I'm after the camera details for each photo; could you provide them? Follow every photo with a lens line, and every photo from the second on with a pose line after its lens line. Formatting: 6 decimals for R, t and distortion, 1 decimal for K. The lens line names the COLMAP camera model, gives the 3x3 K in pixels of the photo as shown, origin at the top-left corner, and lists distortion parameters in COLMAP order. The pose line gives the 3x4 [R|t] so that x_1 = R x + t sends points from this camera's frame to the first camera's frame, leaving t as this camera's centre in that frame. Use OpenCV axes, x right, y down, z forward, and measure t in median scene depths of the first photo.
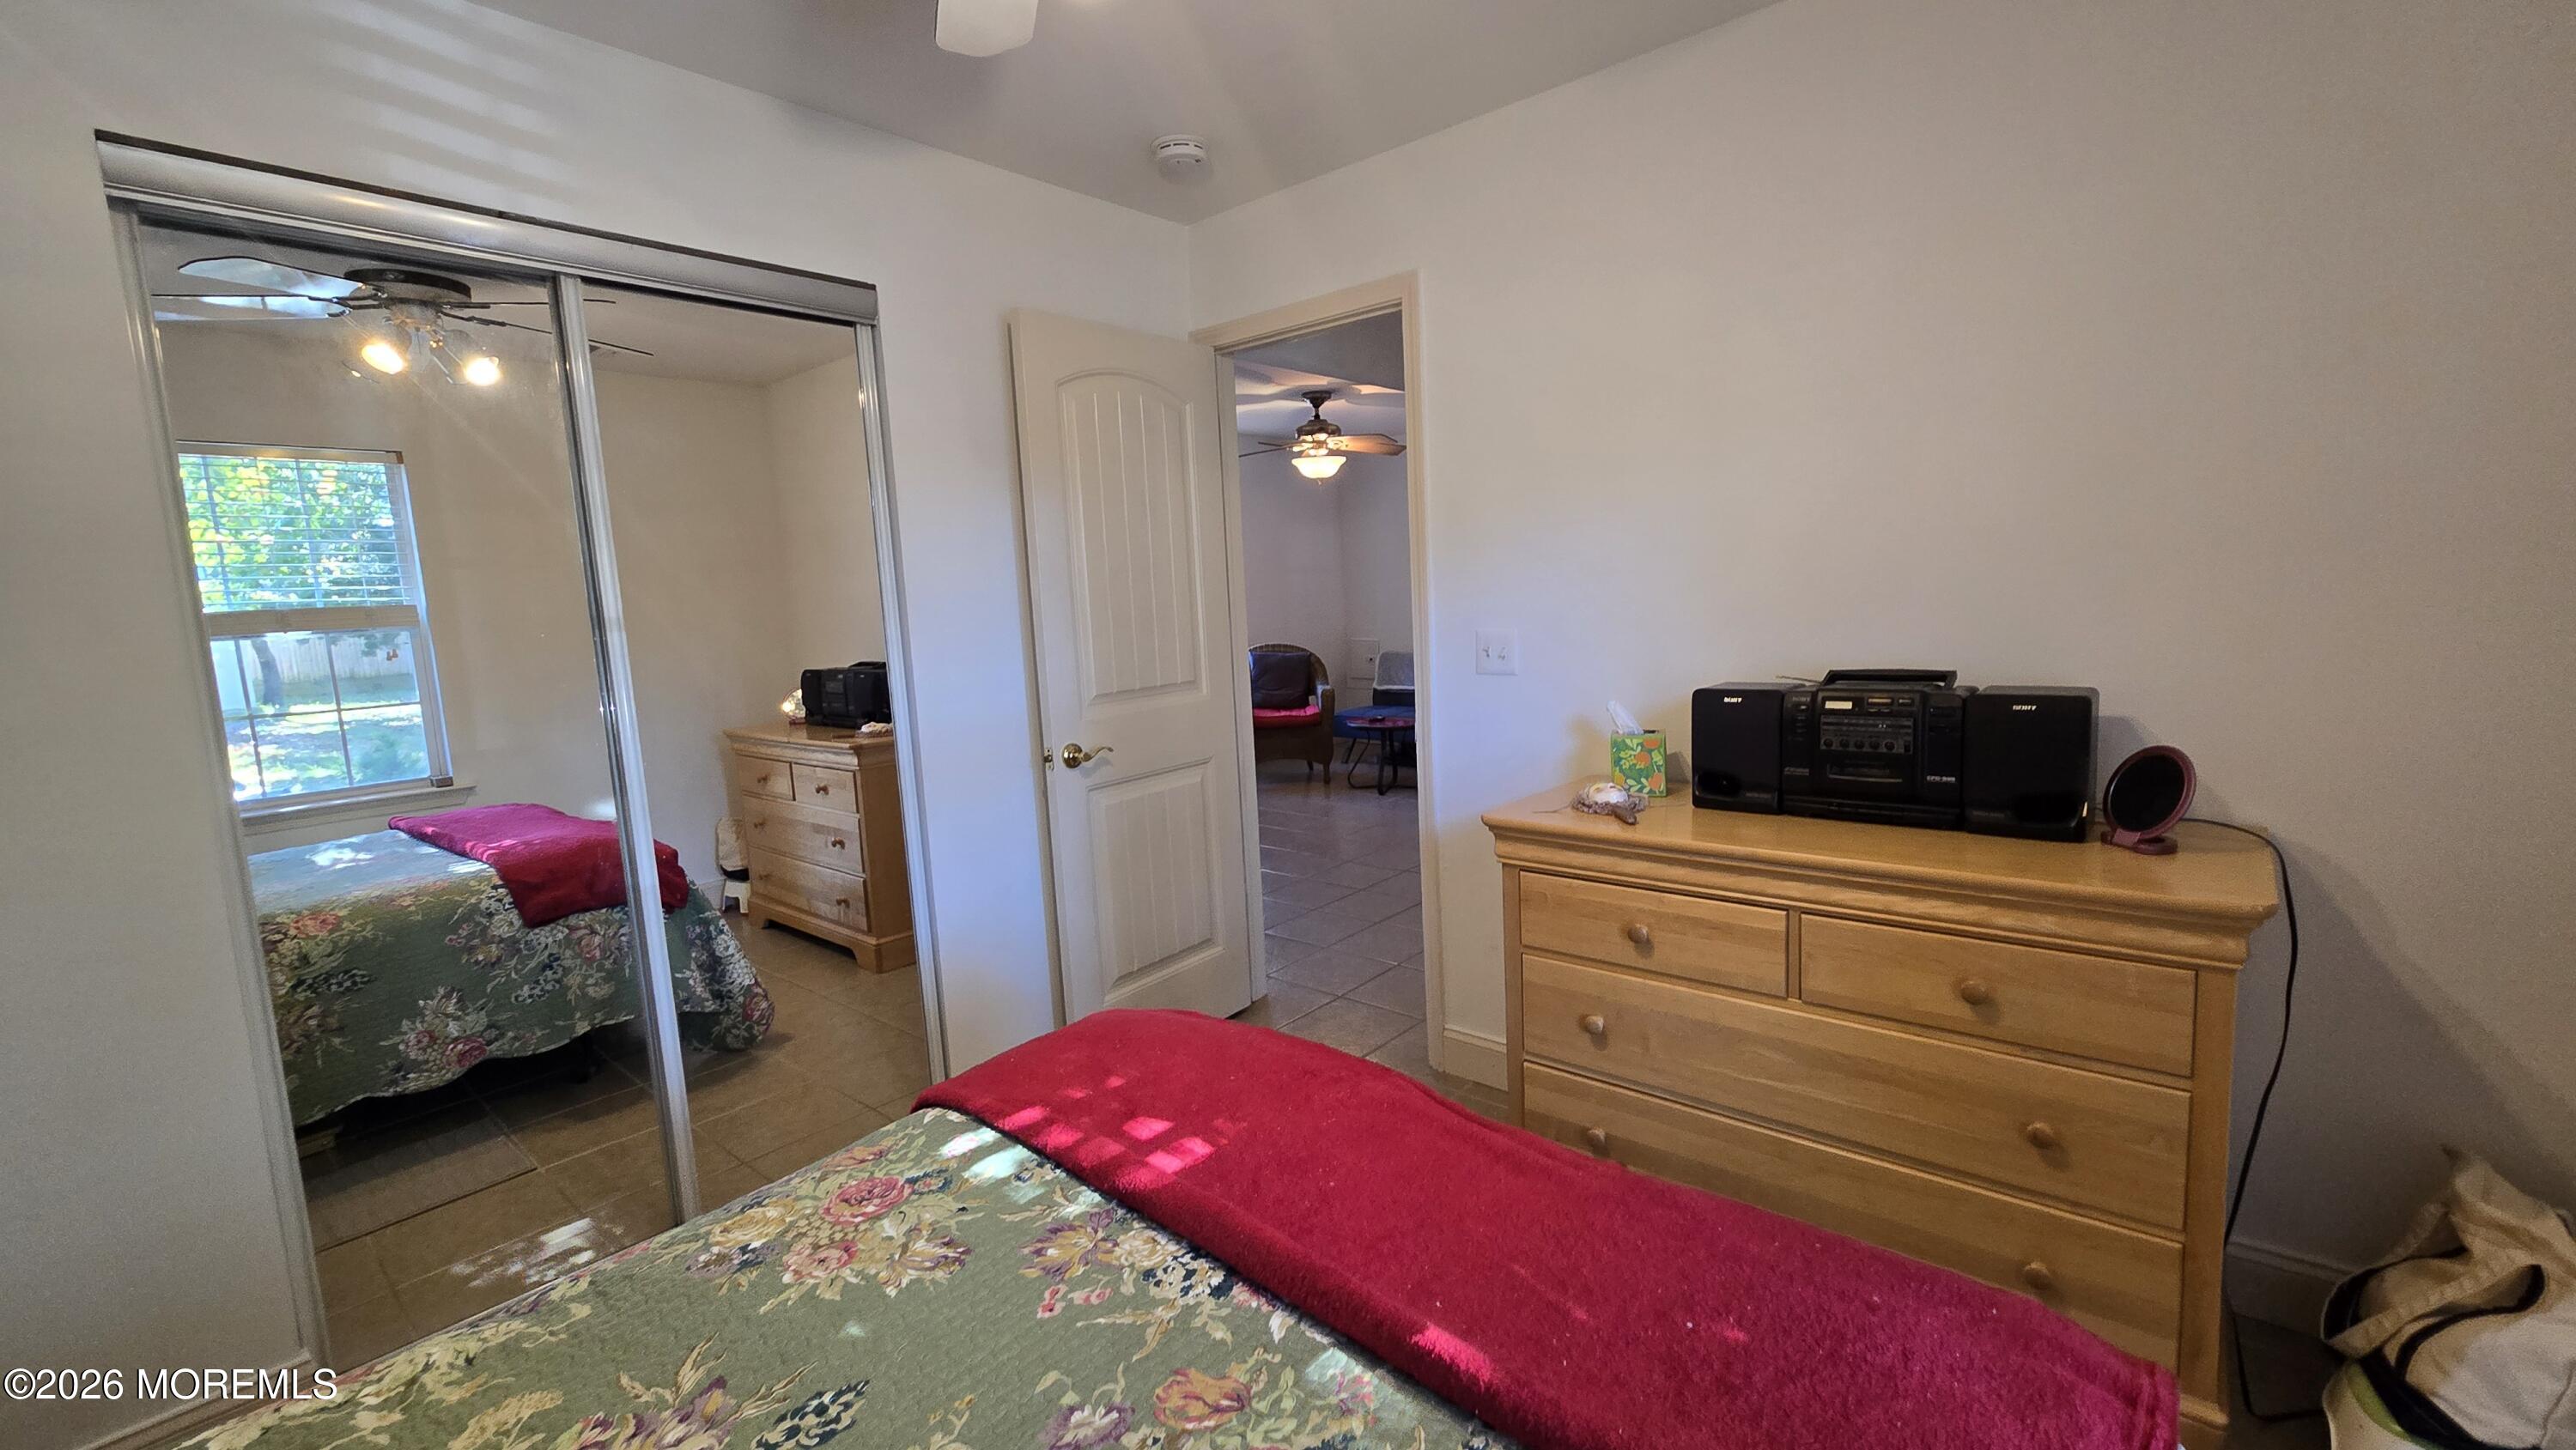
lens RADIAL K [[1031.5, 0, 1297.9], [0, 1031.5, 739.2], [0, 0, 1]] dist [-0.000683, -0.000043]
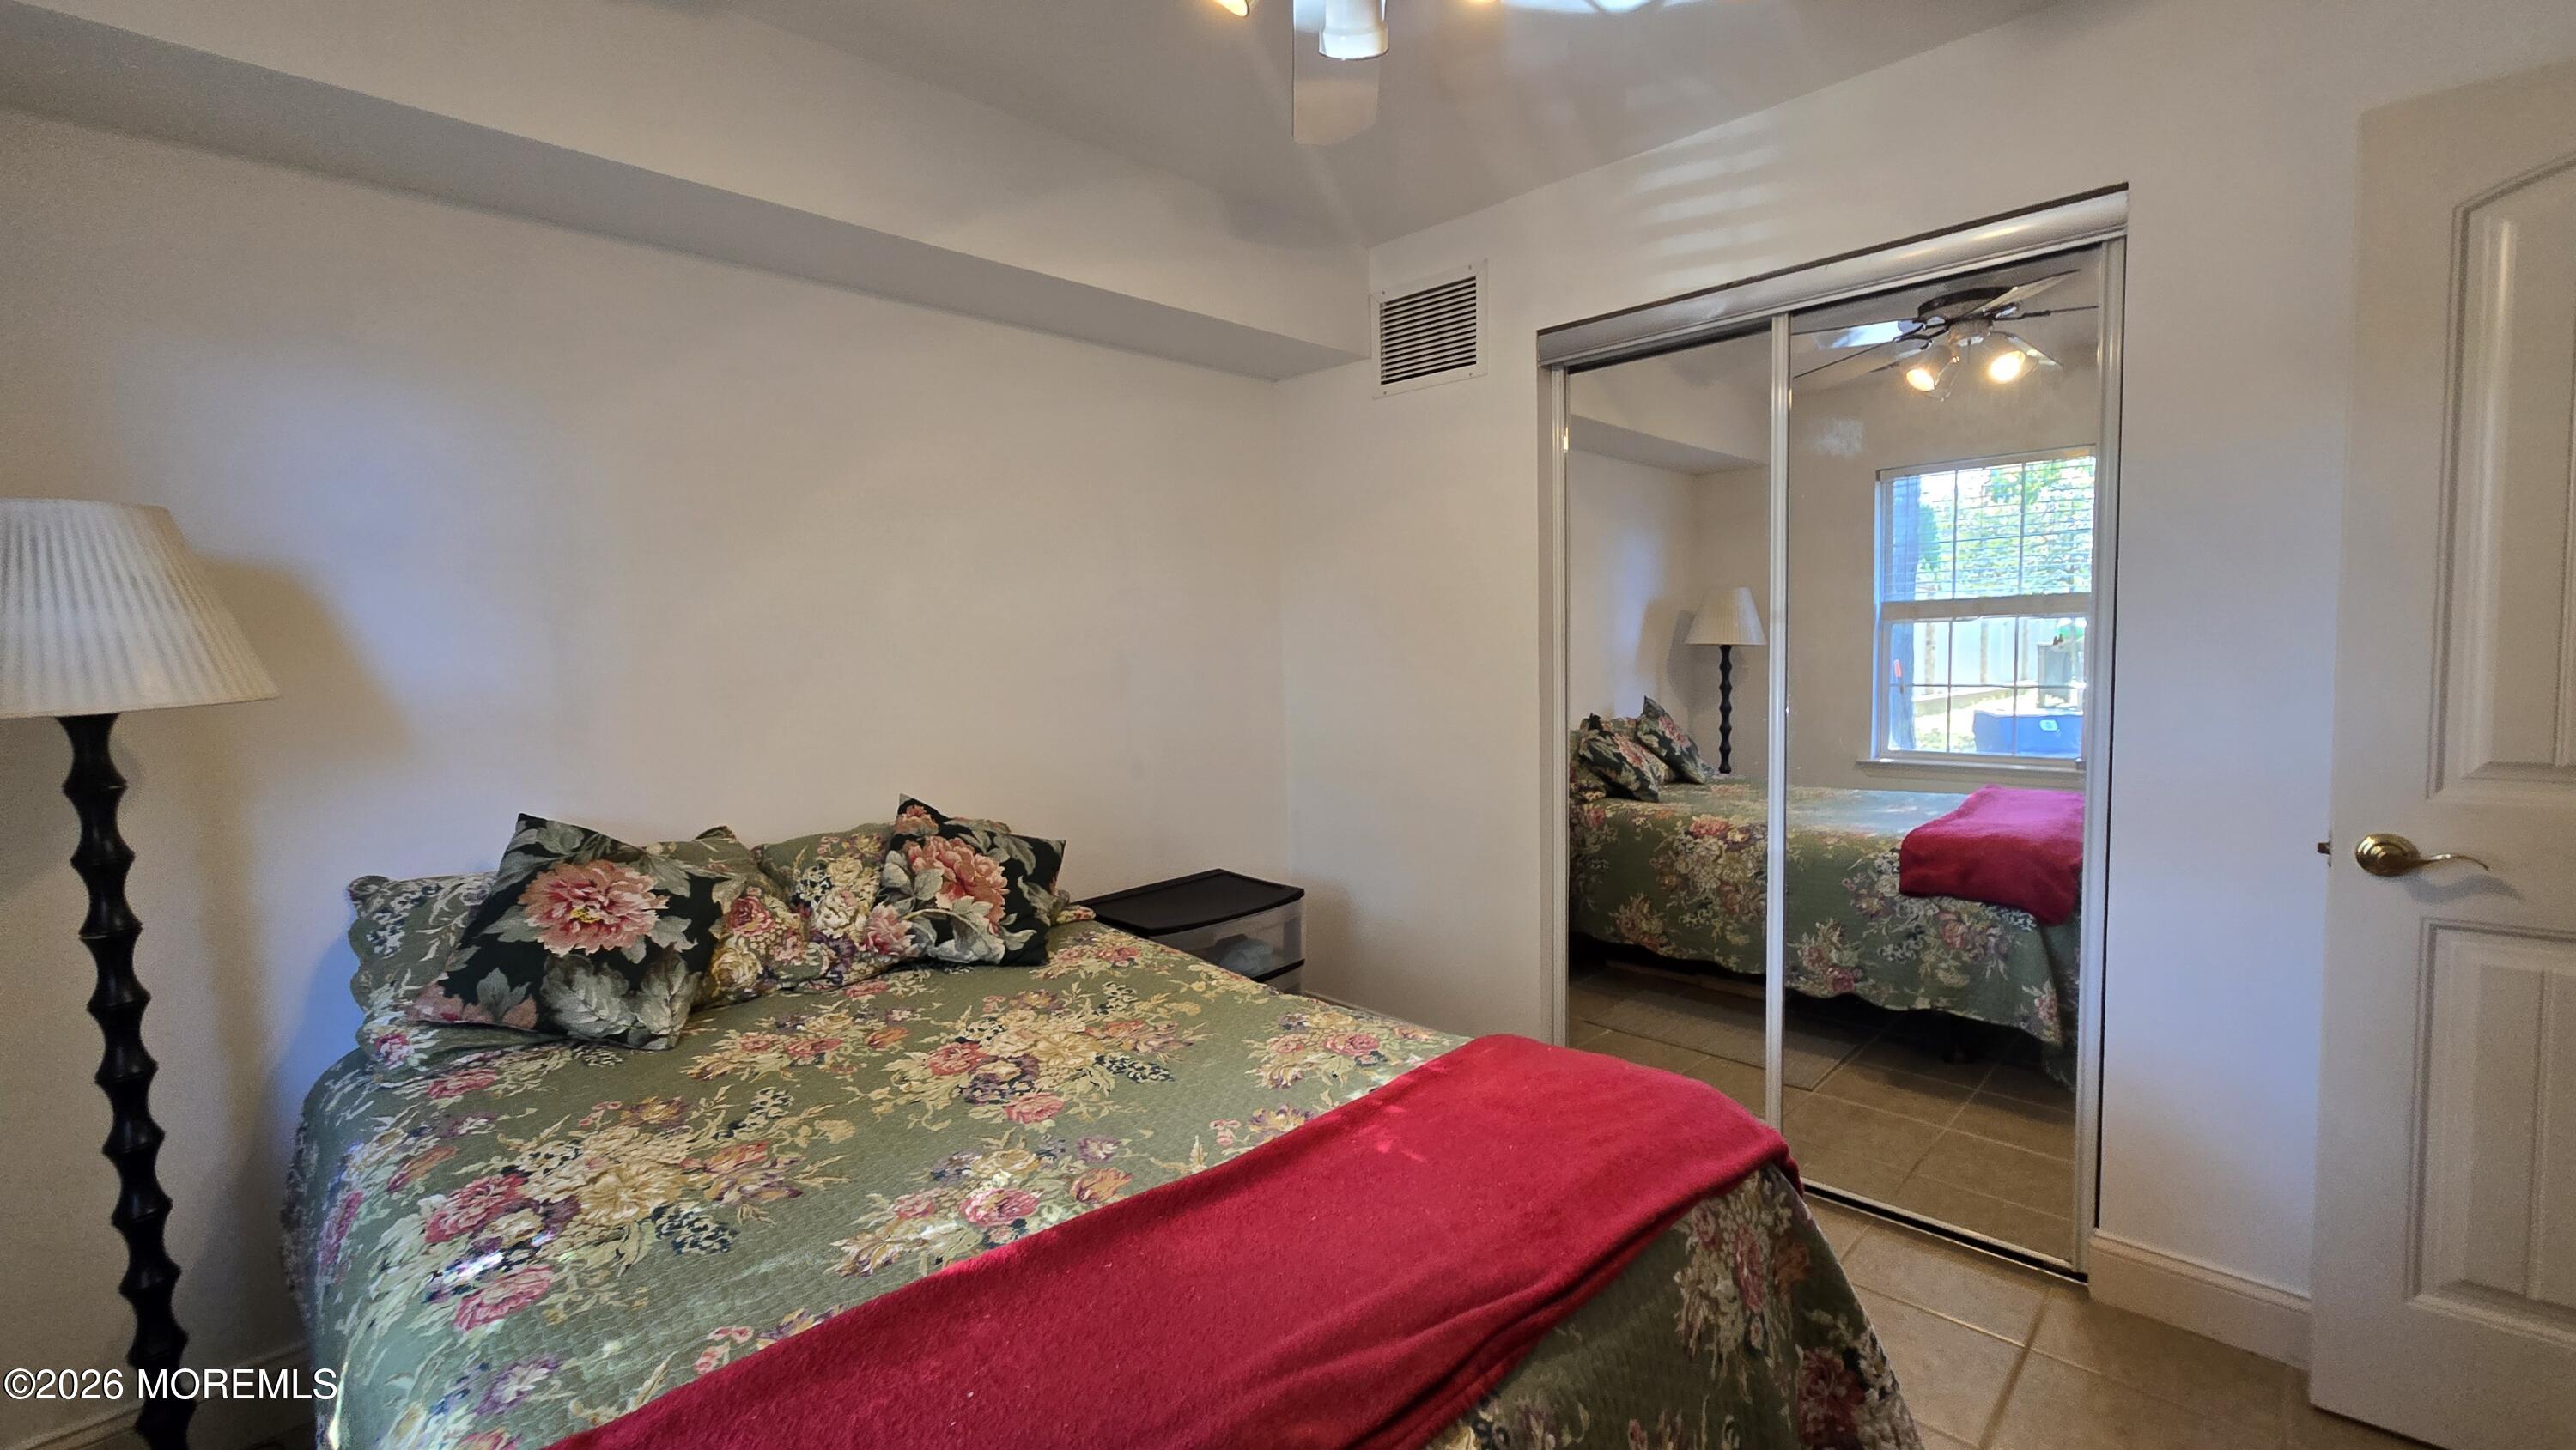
lens RADIAL K [[1053.2, 0, 1287.4], [0, 1053.2, 720.7], [0, 0, 1]] dist [-0.001887, -0.000062]
pose [[-0.054874, 0.113090, -0.992068, 0.376752], [-0.123826, 0.985125, 0.119148, -0.050239], [0.990786, 0.129382, -0.040054, 0.386053]]
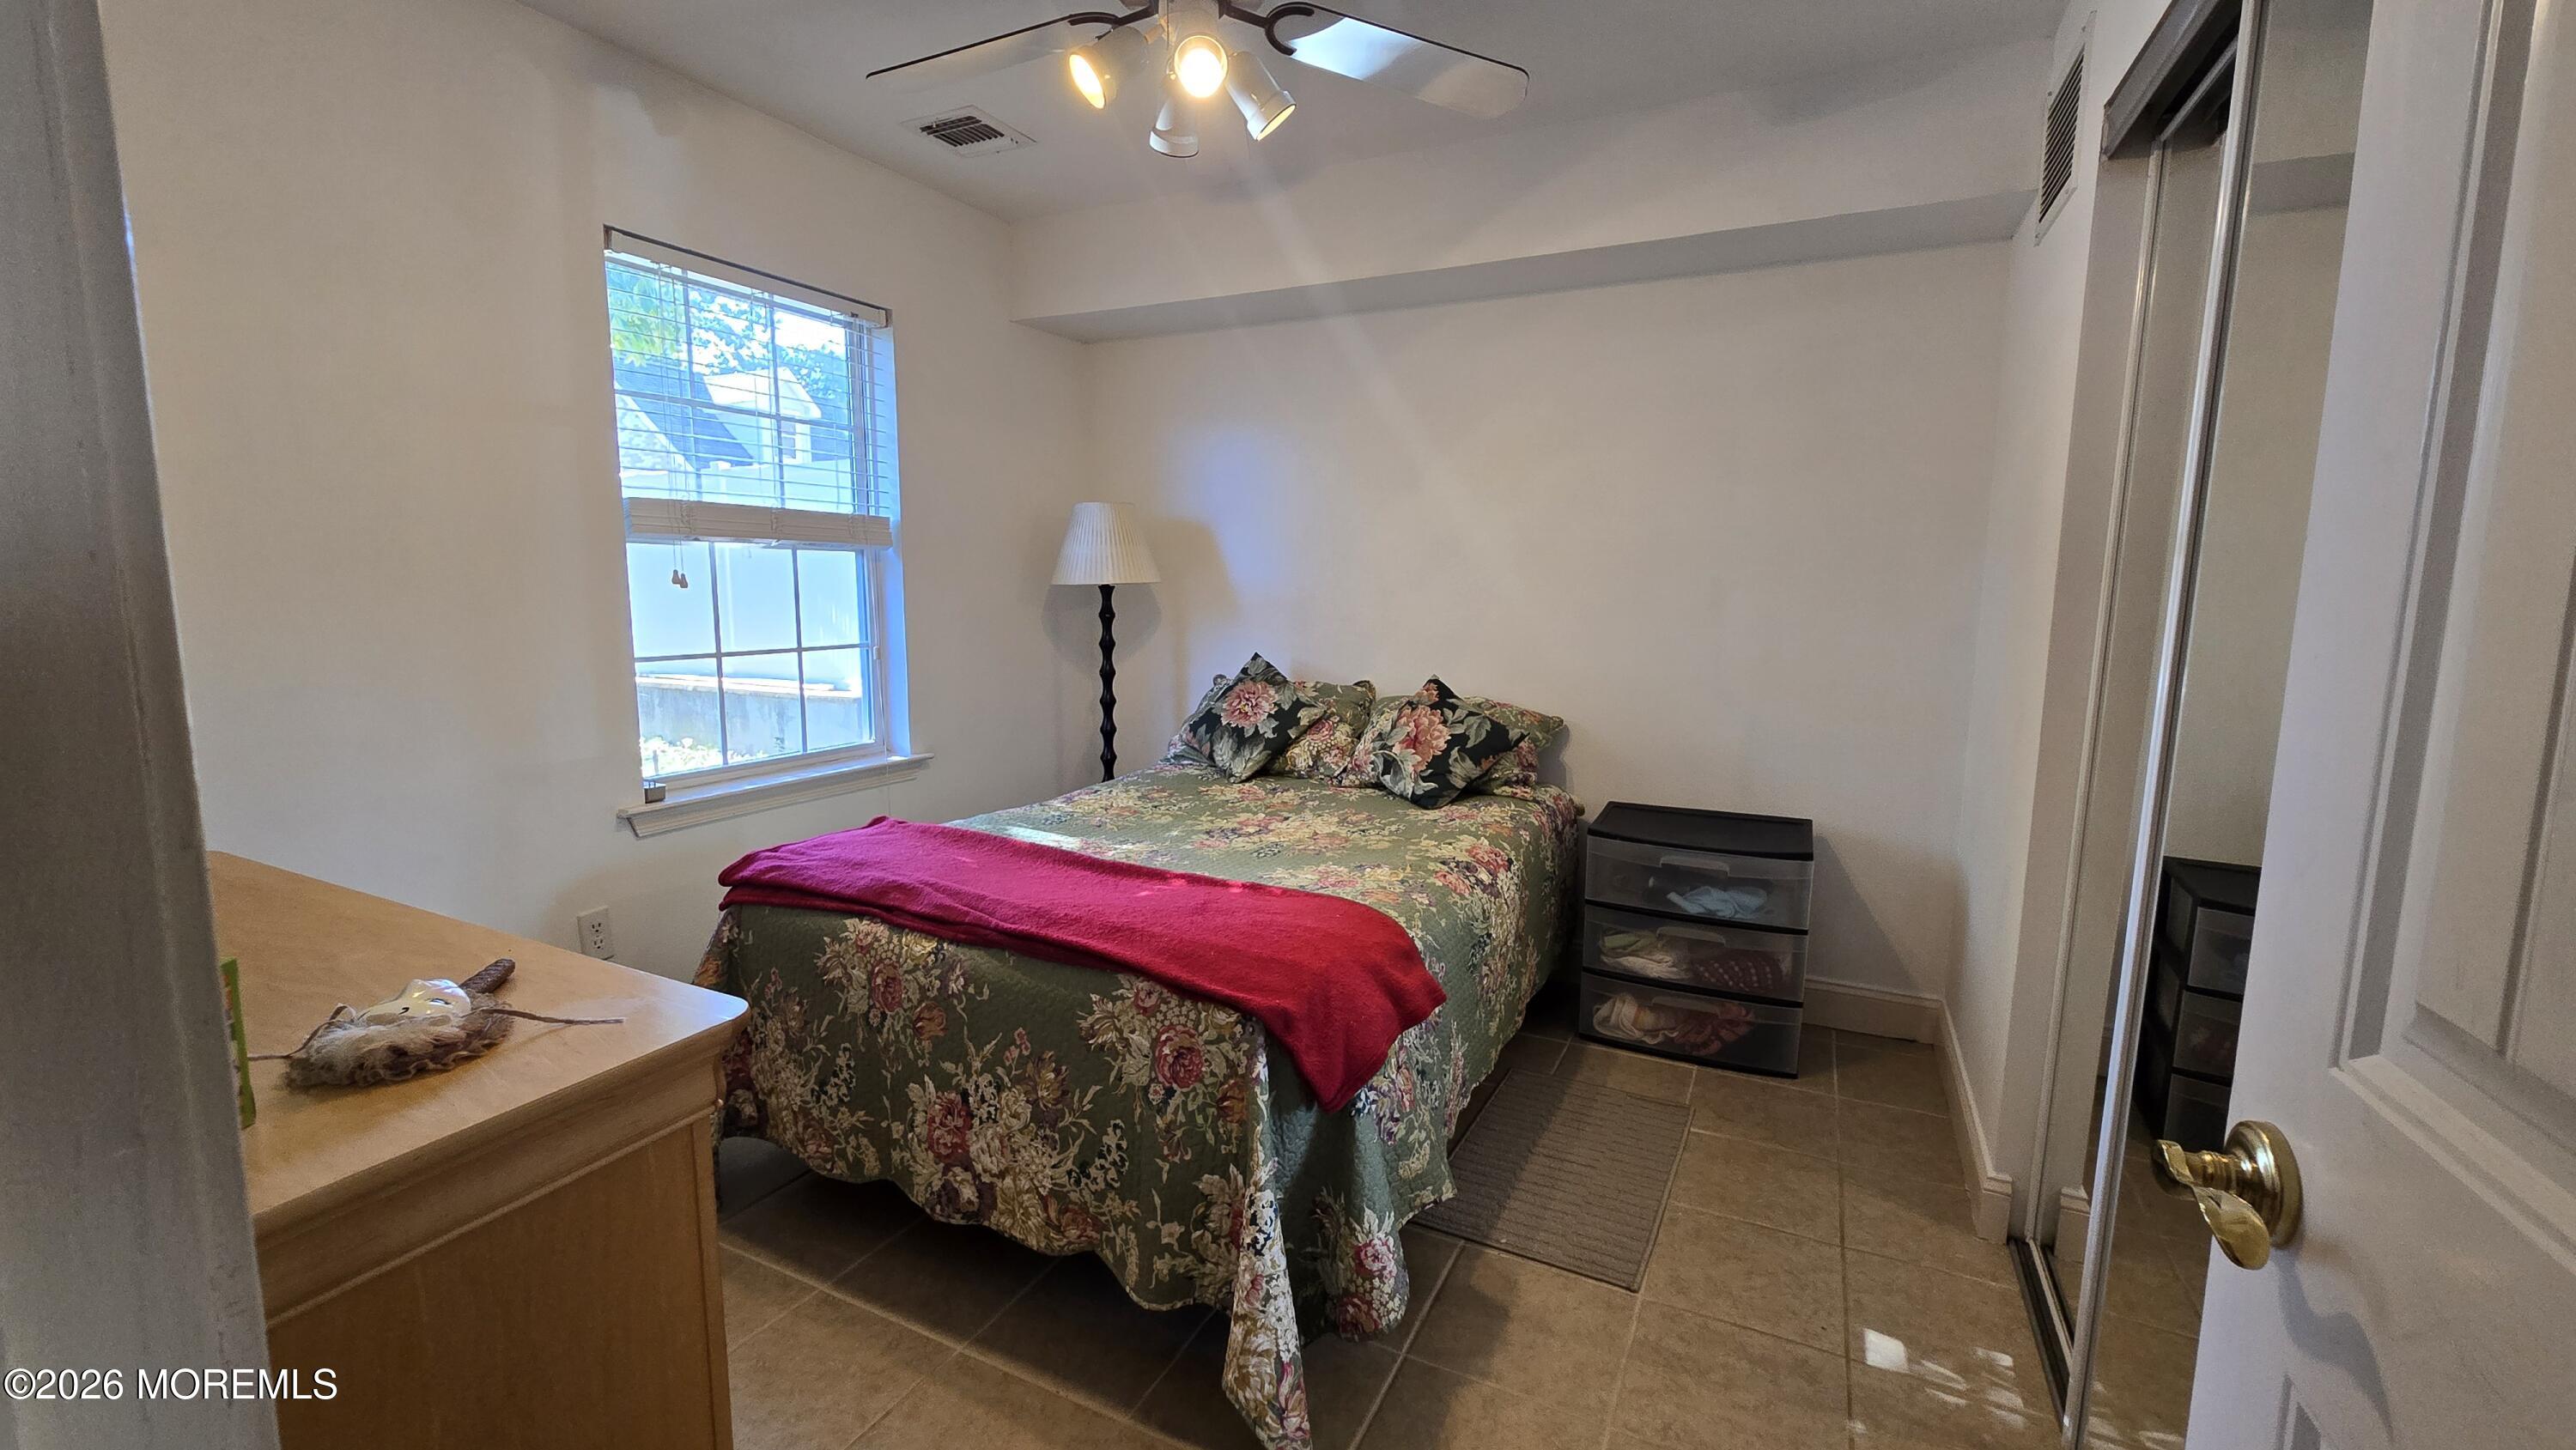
lens RADIAL K [[1053.2, 0, 1287.4], [0, 1053.2, 720.7], [0, 0, 1]] dist [-0.001887, -0.000062]
pose [[-0.966277, 0.064177, -0.249380, 0.036166], [-0.009883, 0.958489, 0.284959, -0.130178], [0.257316, 0.277813, -0.925531, 1.062971]]
